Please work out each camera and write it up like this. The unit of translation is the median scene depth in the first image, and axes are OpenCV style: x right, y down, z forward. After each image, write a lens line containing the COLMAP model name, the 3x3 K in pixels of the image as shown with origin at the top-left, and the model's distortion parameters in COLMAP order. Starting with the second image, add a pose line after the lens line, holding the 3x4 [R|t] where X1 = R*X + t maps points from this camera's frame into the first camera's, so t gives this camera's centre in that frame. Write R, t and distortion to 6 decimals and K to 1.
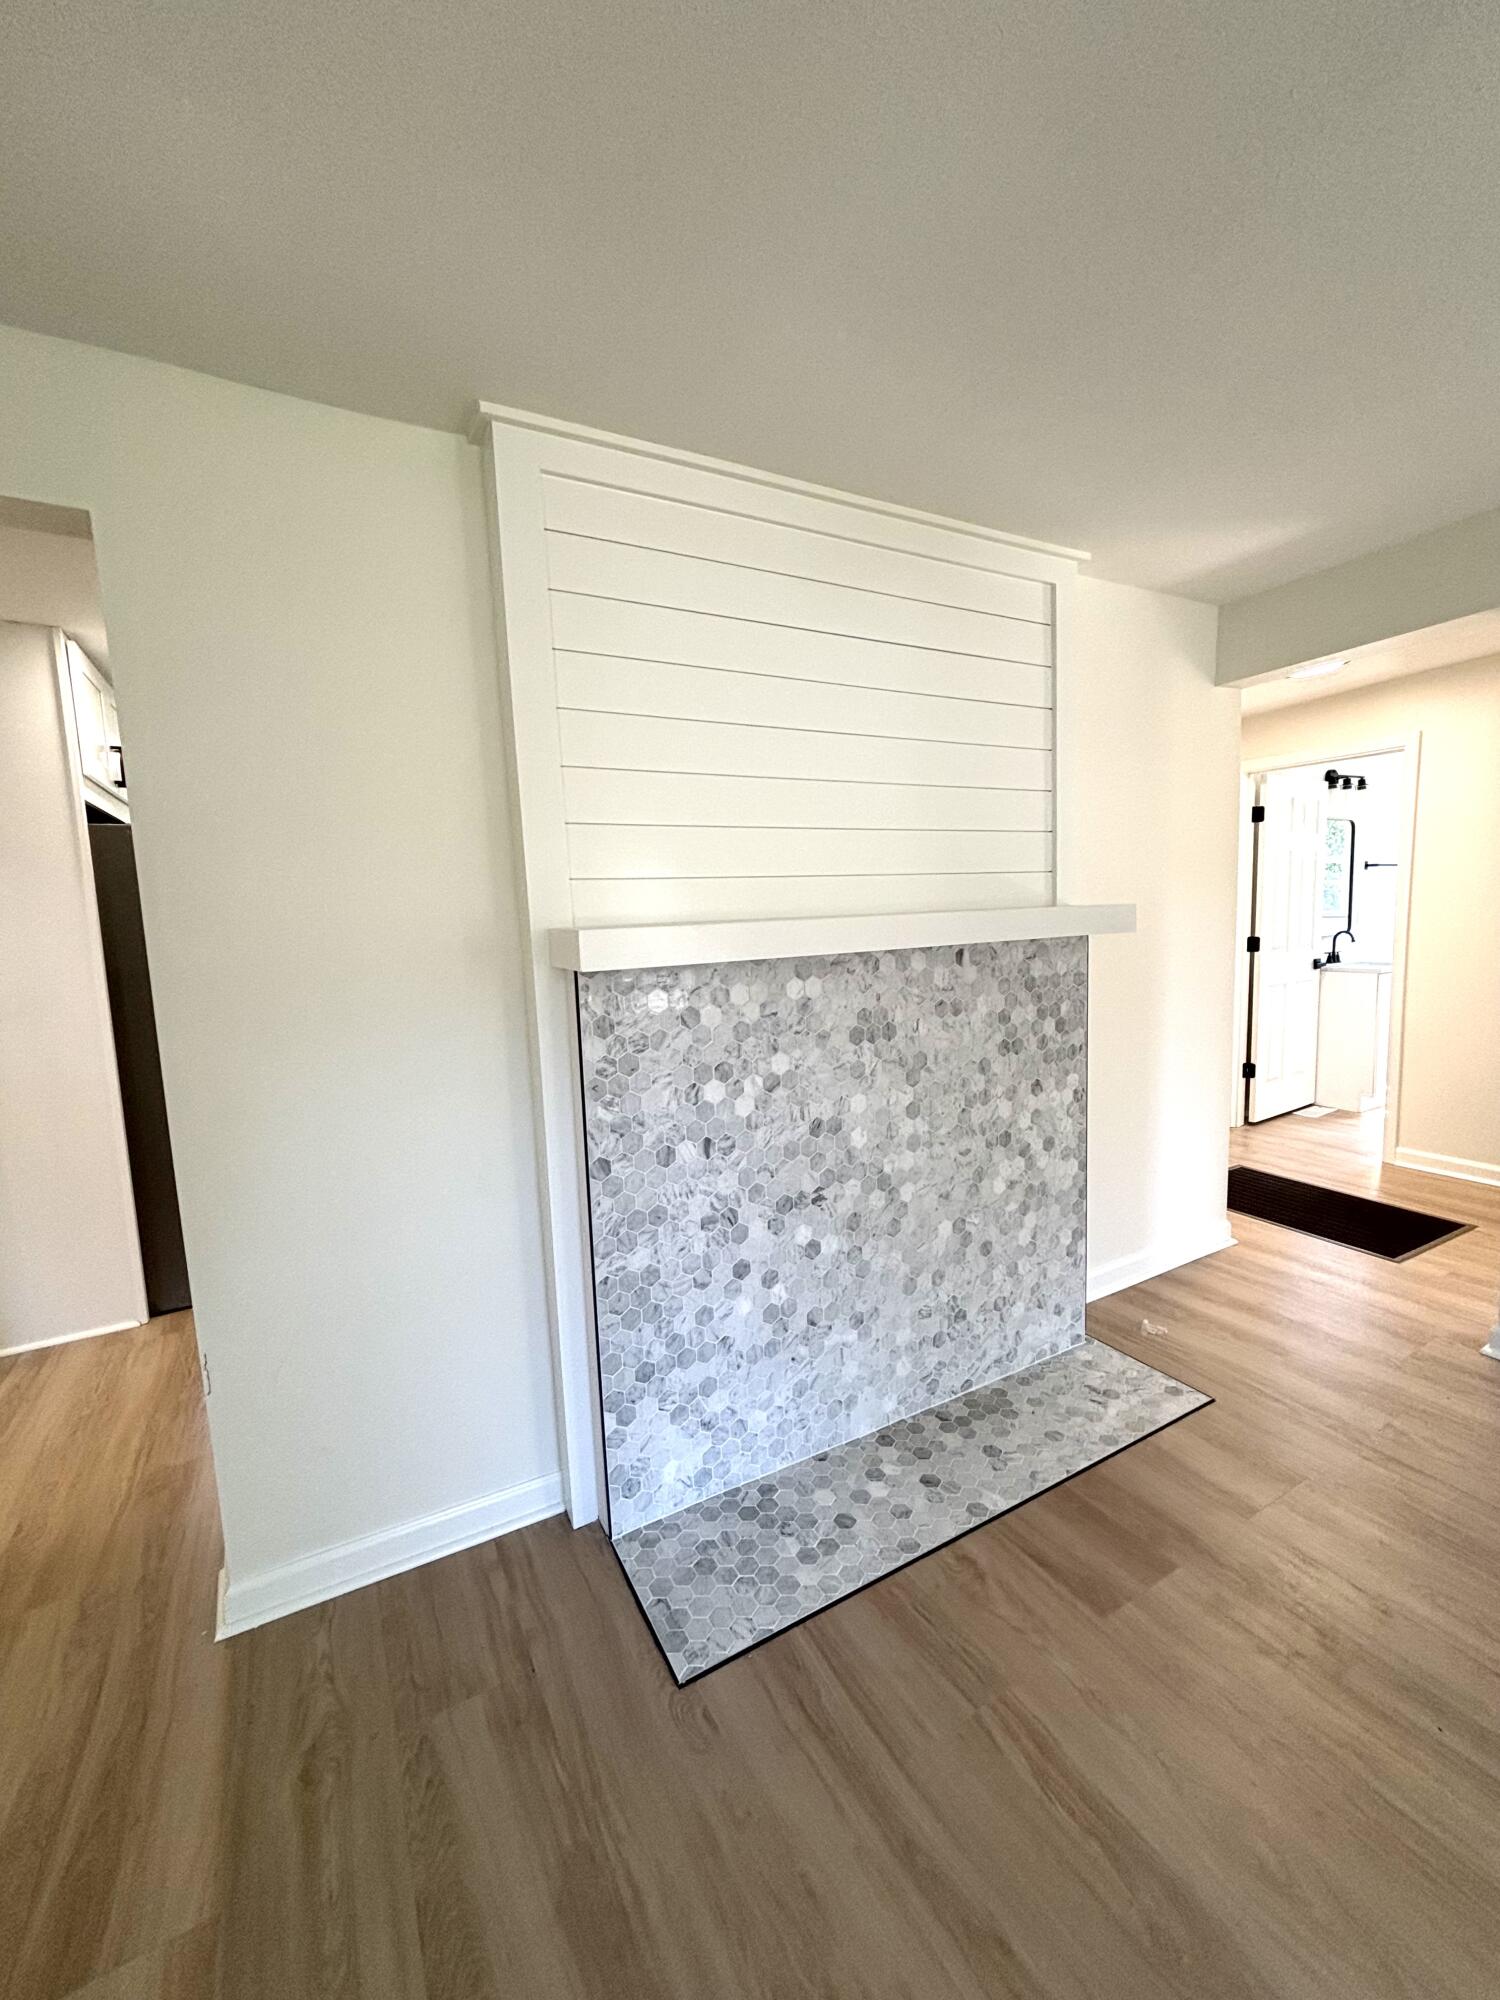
lens RADIAL K [[812.6, 0, 750.0], [0, 812.6, 1000.0], [0, 0, 1]] dist [-0.003745, 0.003637]
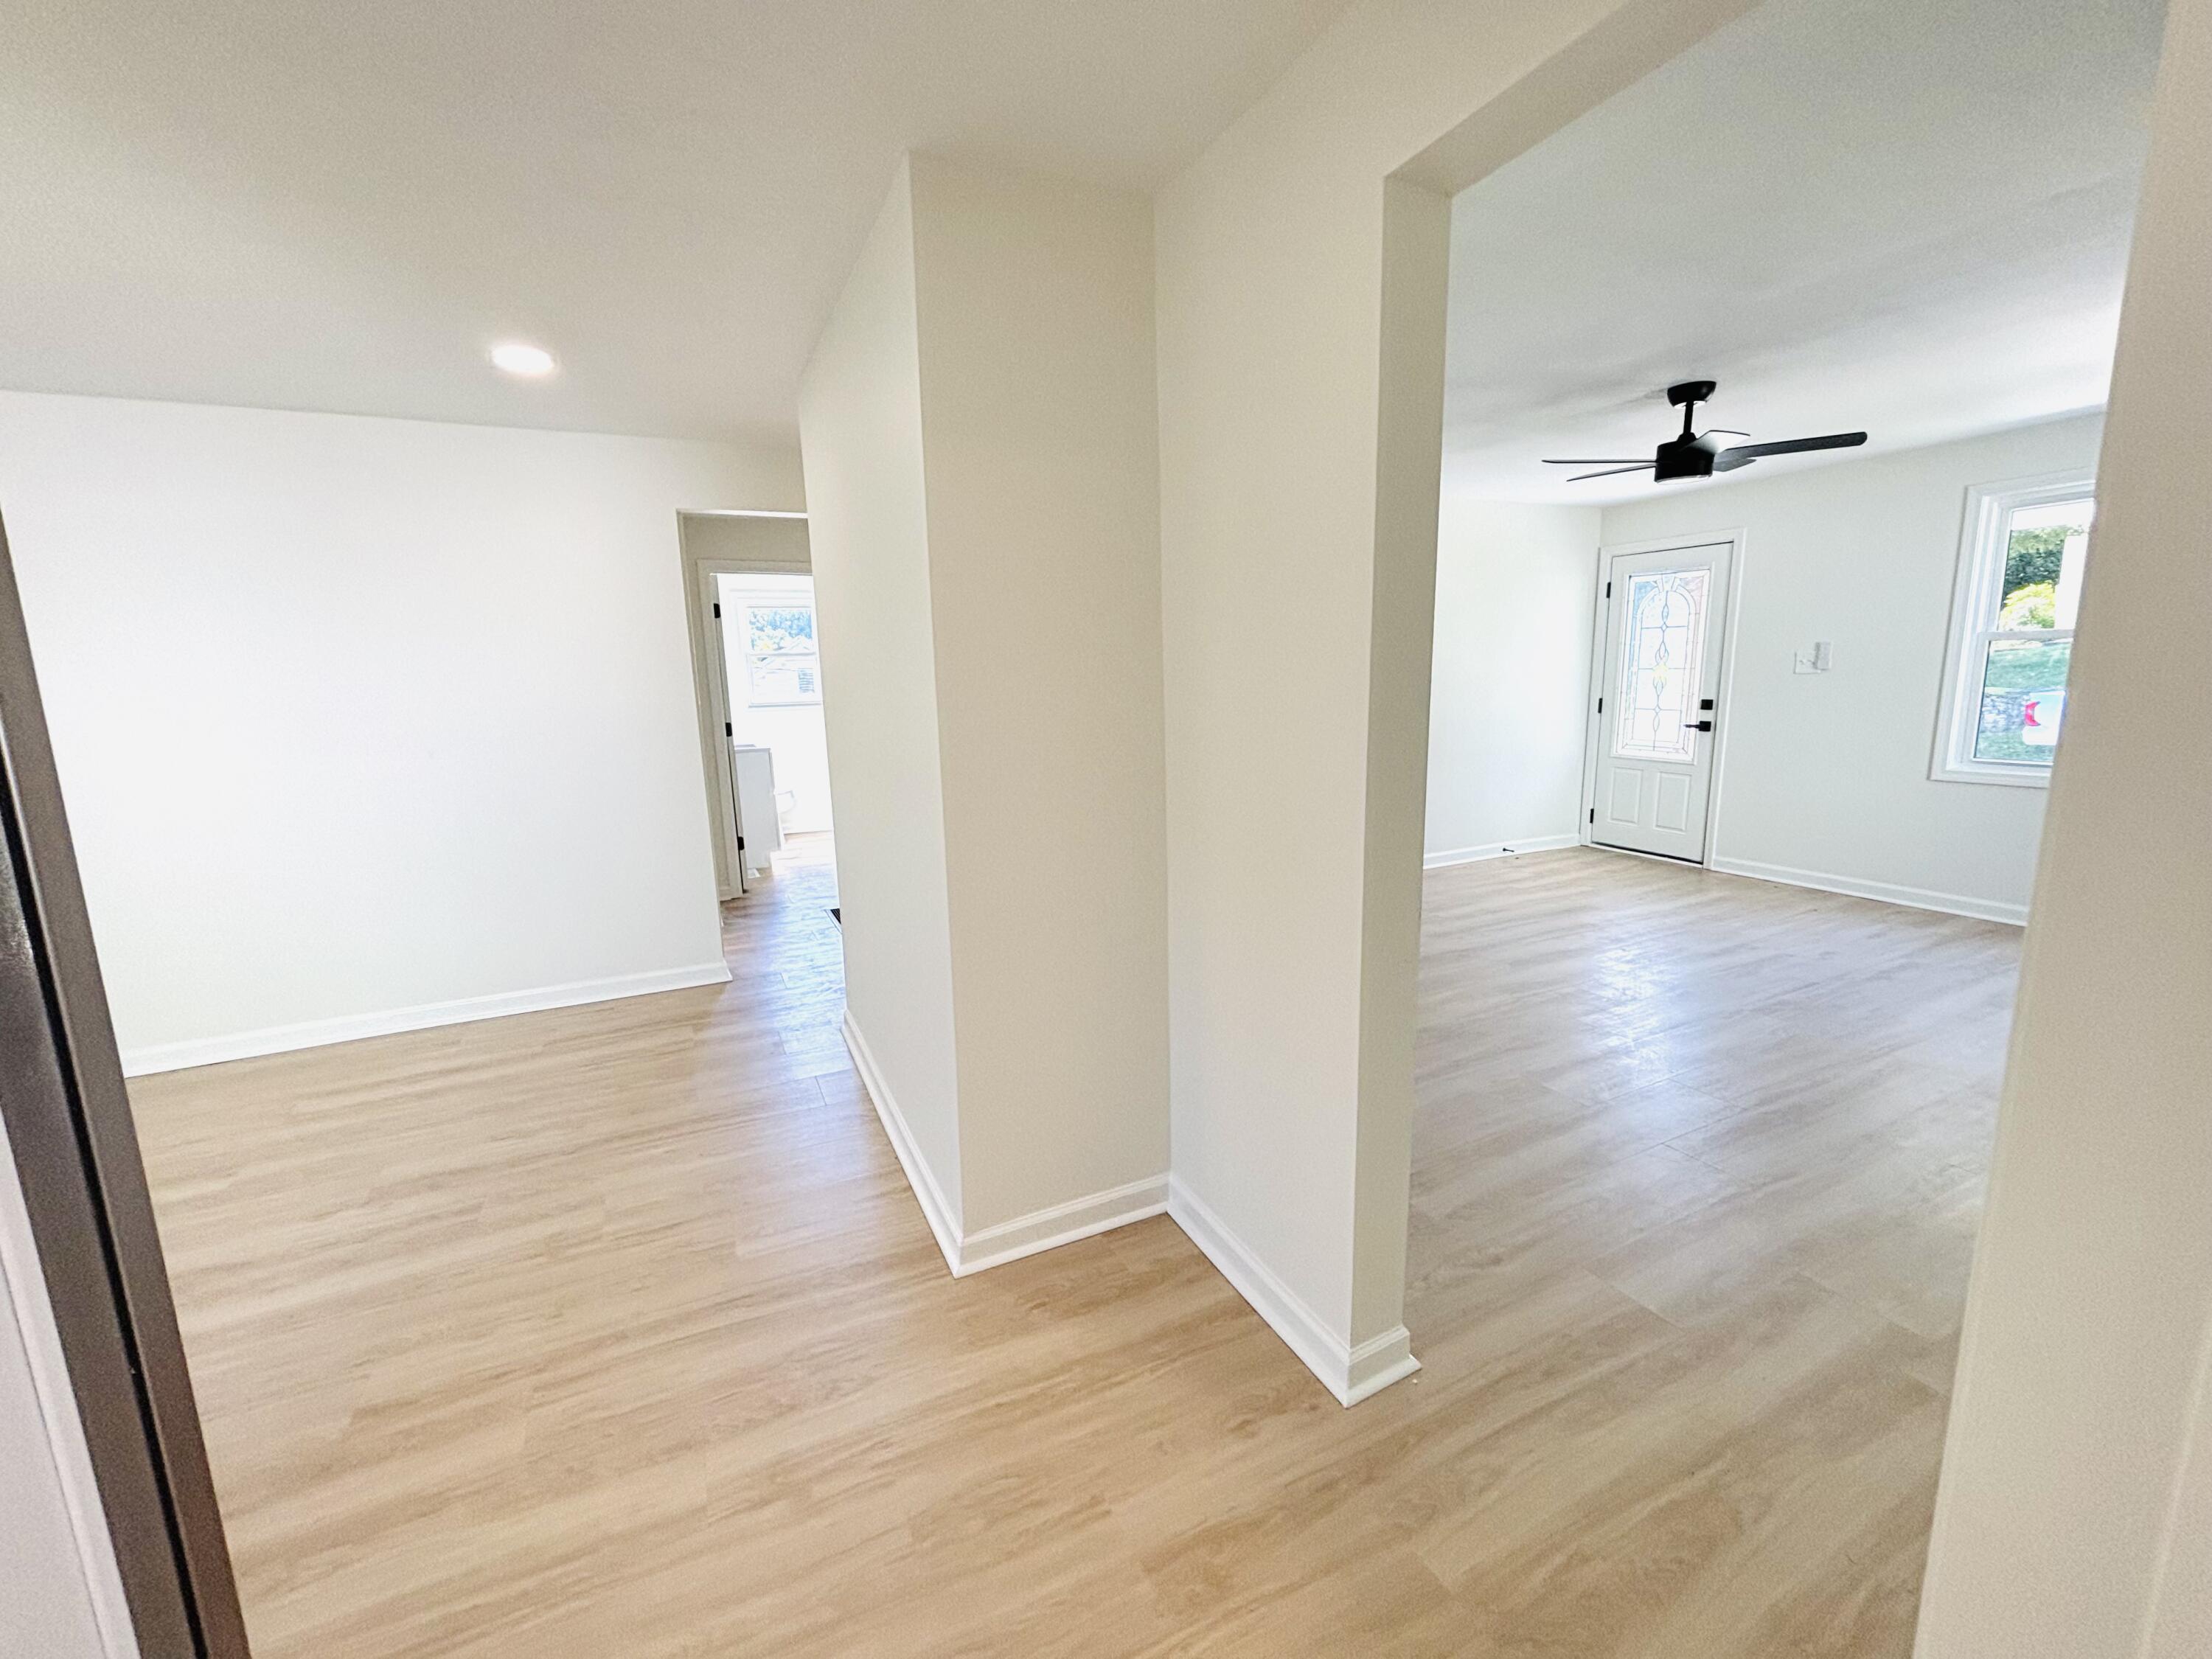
lens RADIAL K [[898.8, 0, 1106.0], [0, 898.8, 829.5], [0, 0, 1]] dist [-0.003745, 0.003637]
pose [[0.058643, -0.139540, 0.988478, -1.309094], [0.140751, 0.981447, 0.130197, -0.054089], [-0.988307, 0.131494, 0.077195, 0.937008]]
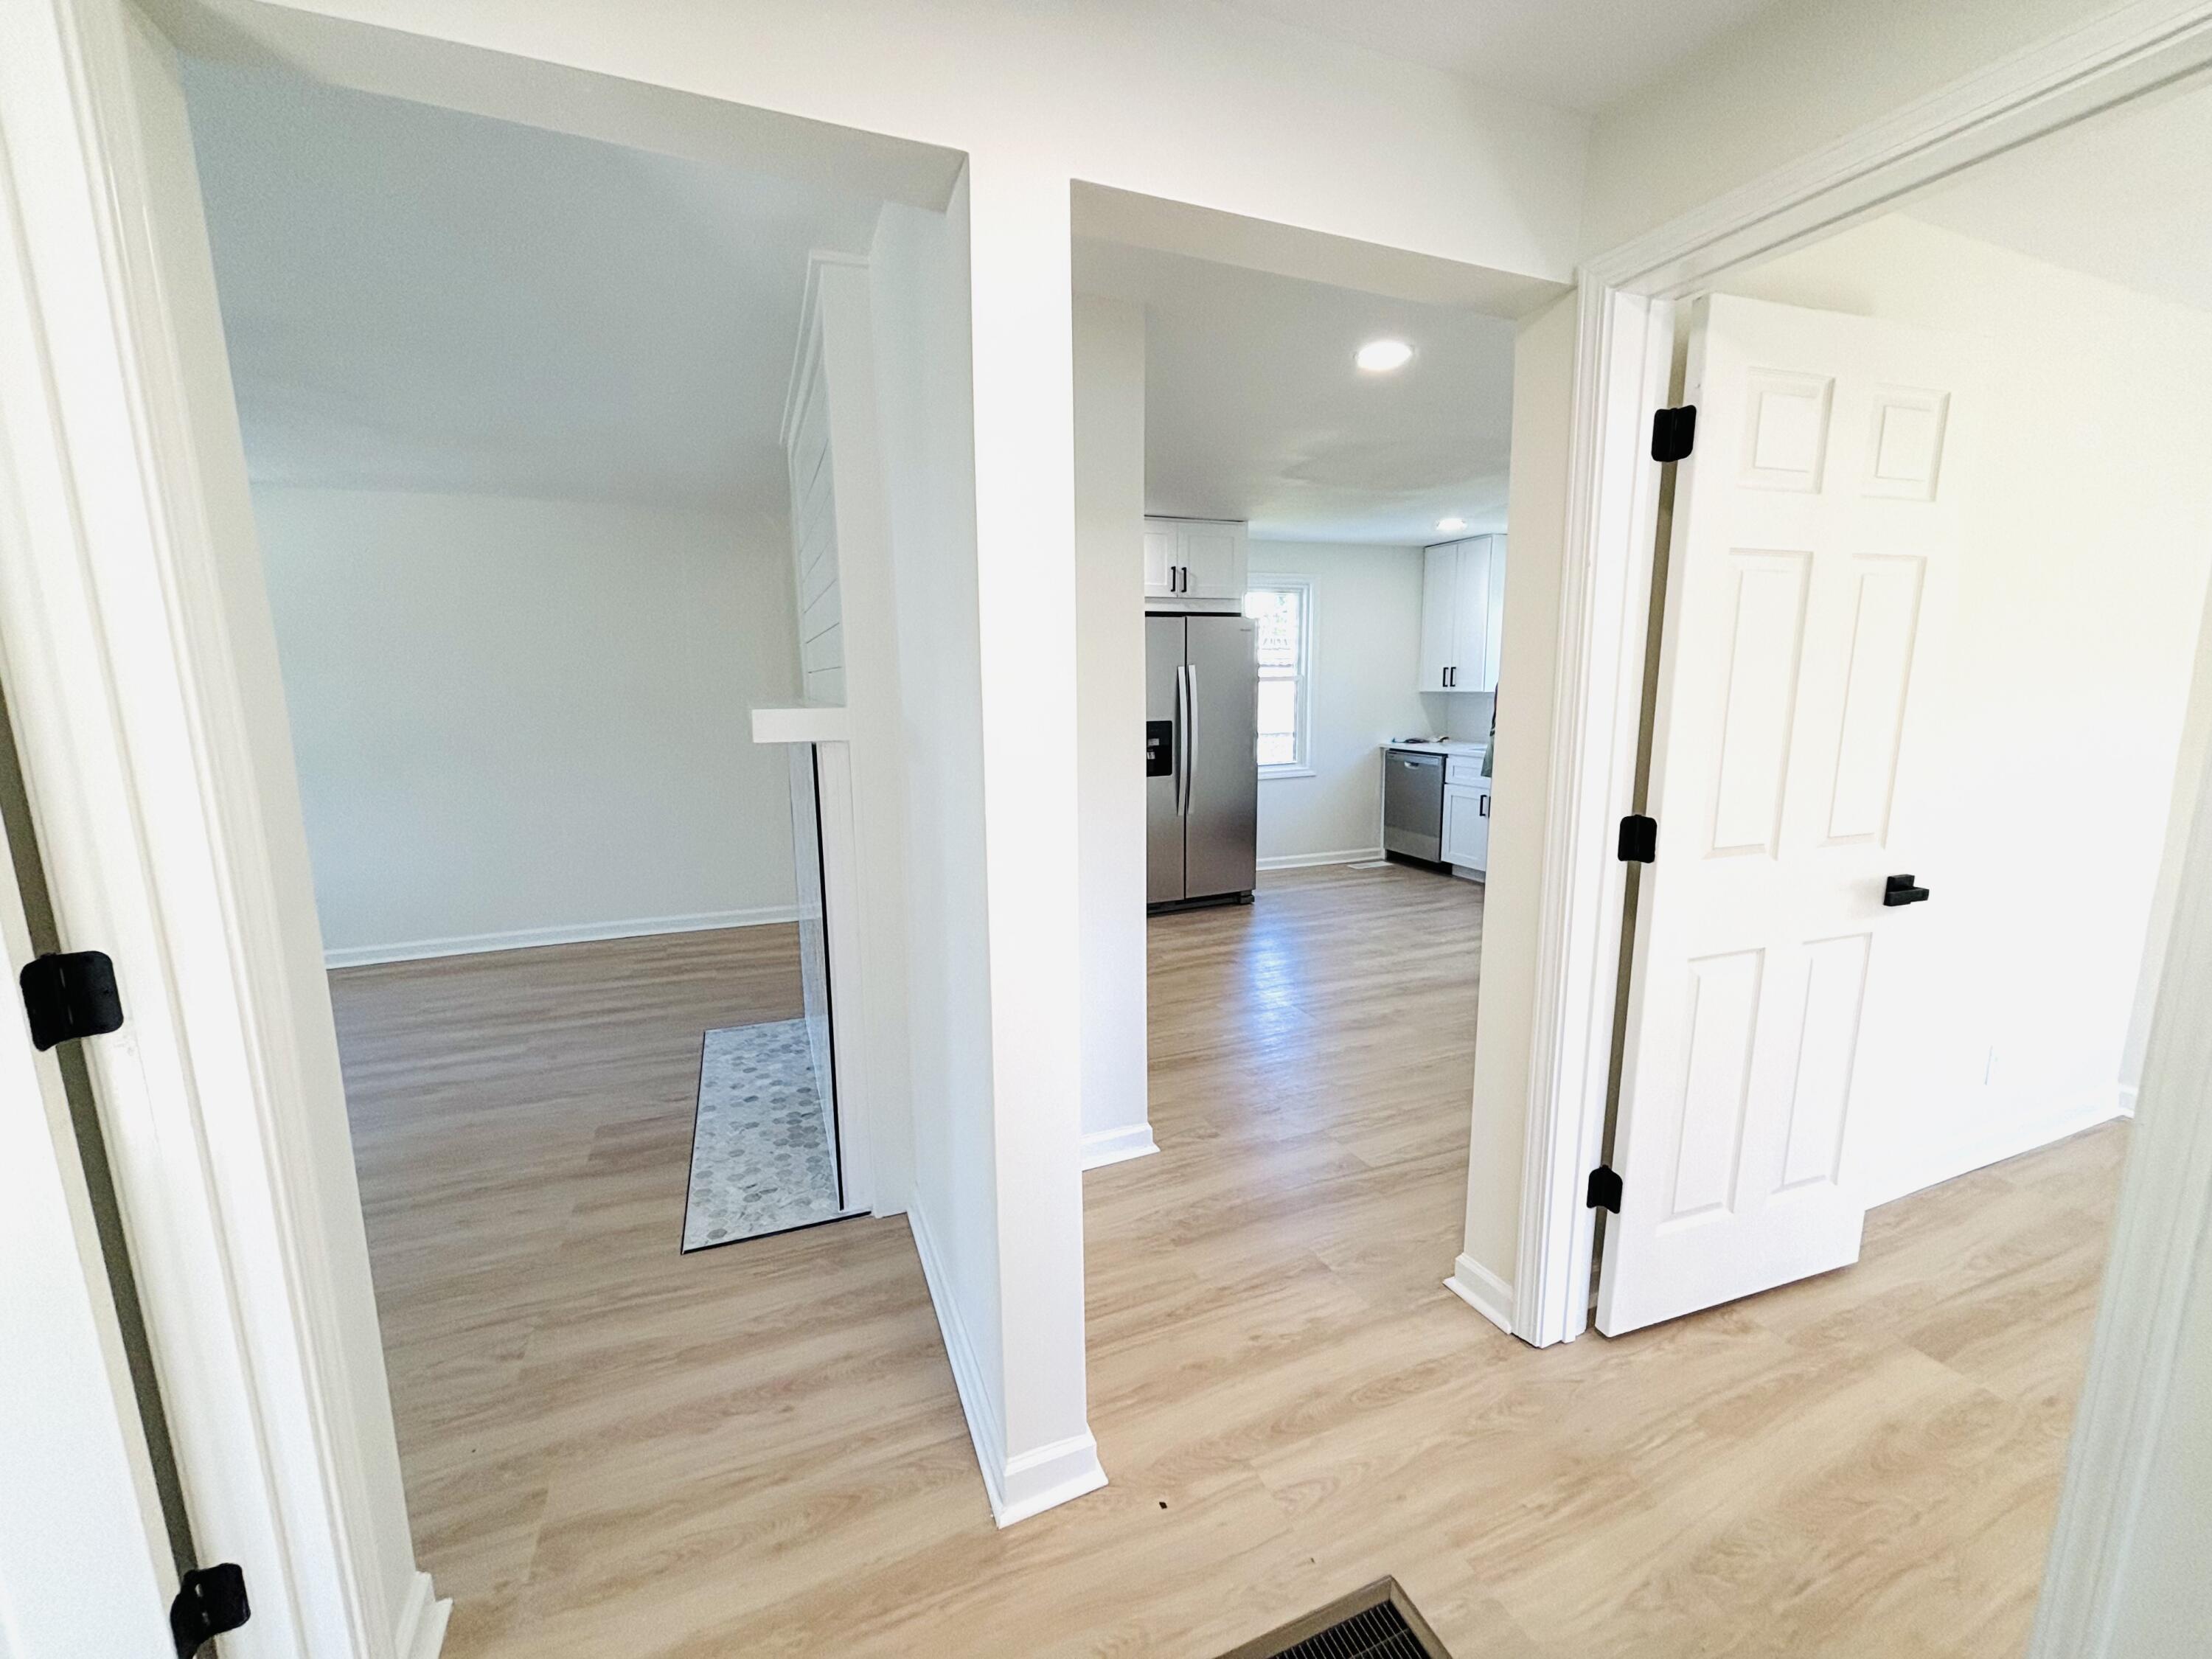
lens RADIAL K [[898.8, 0, 1106.0], [0, 898.8, 829.5], [0, 0, 1]] dist [-0.003745, 0.003637]
pose [[-0.120381, 0.201917, -0.971976, 1.501828], [-0.096327, 0.972100, 0.213873, -0.253866], [0.988043, 0.119374, -0.097572, 1.621482]]
